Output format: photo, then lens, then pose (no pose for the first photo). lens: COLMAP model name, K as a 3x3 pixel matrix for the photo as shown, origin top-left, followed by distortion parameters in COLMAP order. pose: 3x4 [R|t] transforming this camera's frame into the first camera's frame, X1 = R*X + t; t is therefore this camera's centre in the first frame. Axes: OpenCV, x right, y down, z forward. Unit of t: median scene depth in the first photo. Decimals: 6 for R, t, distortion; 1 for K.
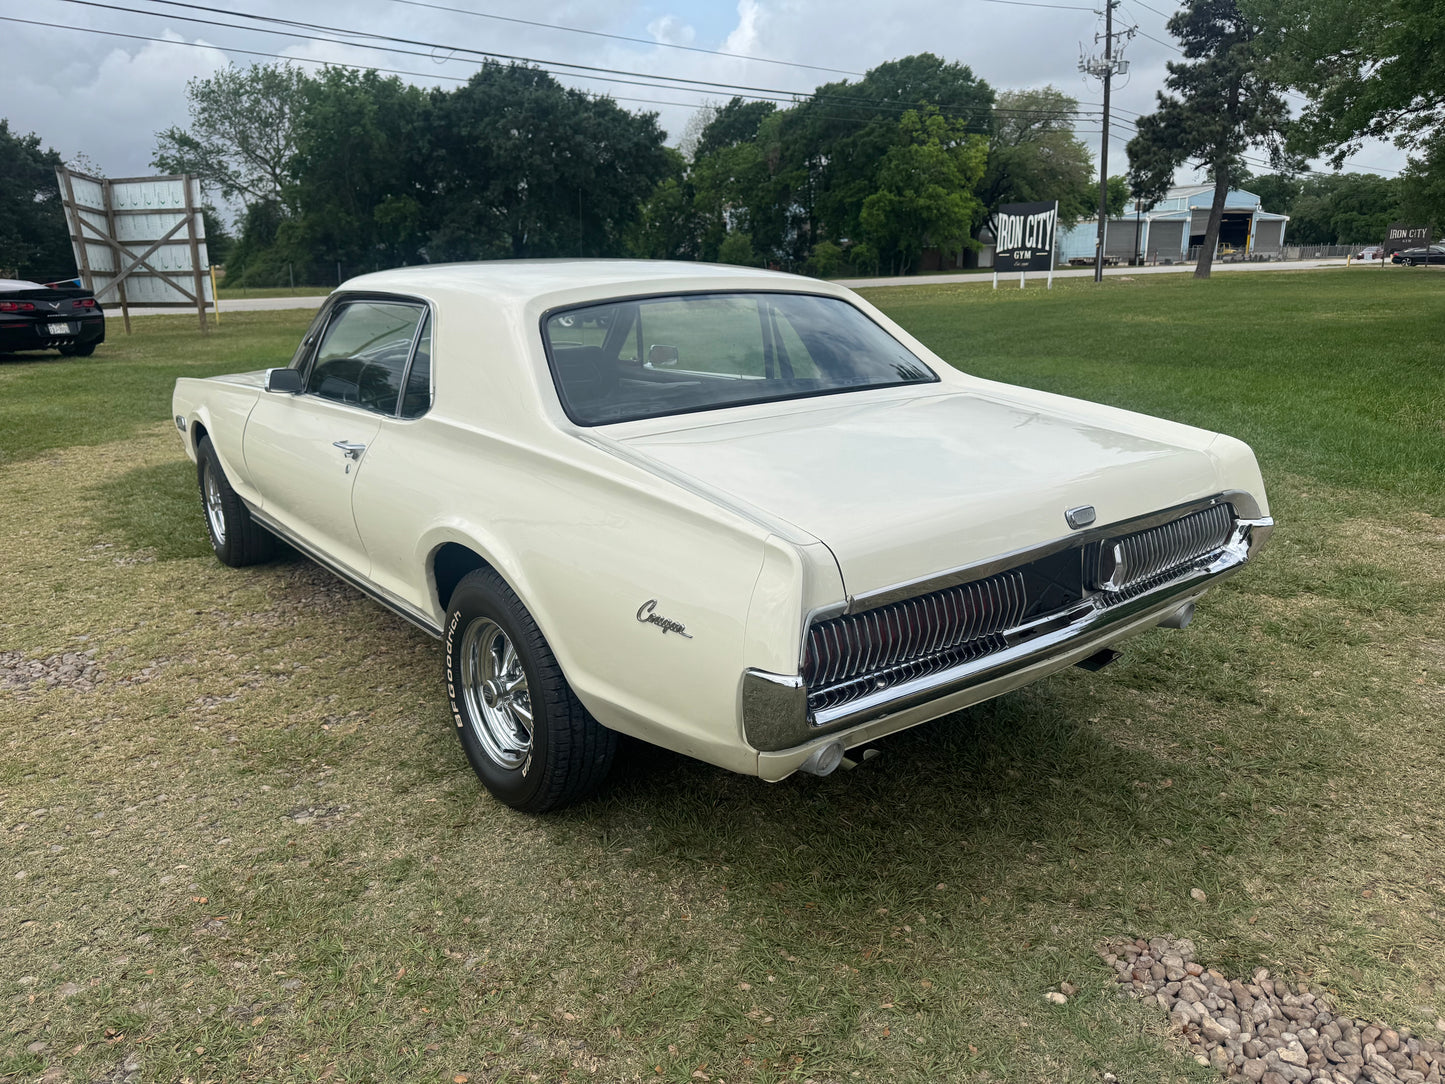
lens RADIAL K [[1020.8, 0, 716.2], [0, 1020.8, 552.5], [0, 0, 1]] dist [-0.012168, -0.007007]
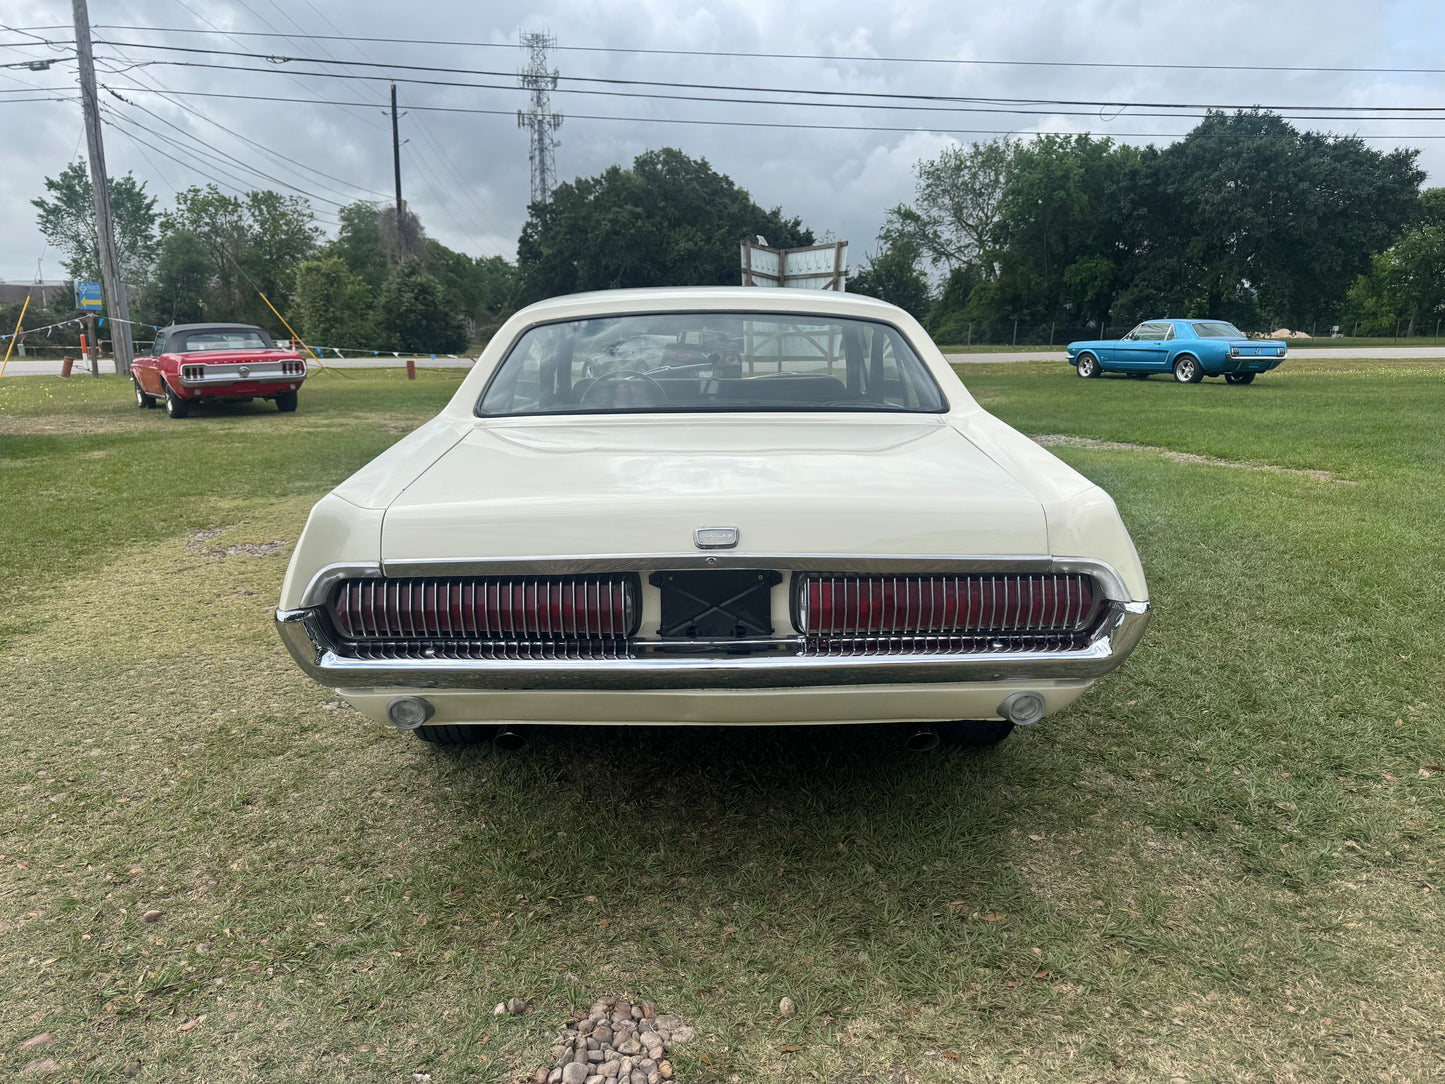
lens RADIAL K [[1020.8, 0, 715.3], [0, 1020.8, 552.5], [0, 0, 1]] dist [-0.012168, -0.007007]
pose [[0.802204, 0.125793, -0.583648, 0.128163], [-0.158050, 0.987421, -0.004416, -0.001708], [0.575751, 0.095788, 0.811995, 0.035000]]
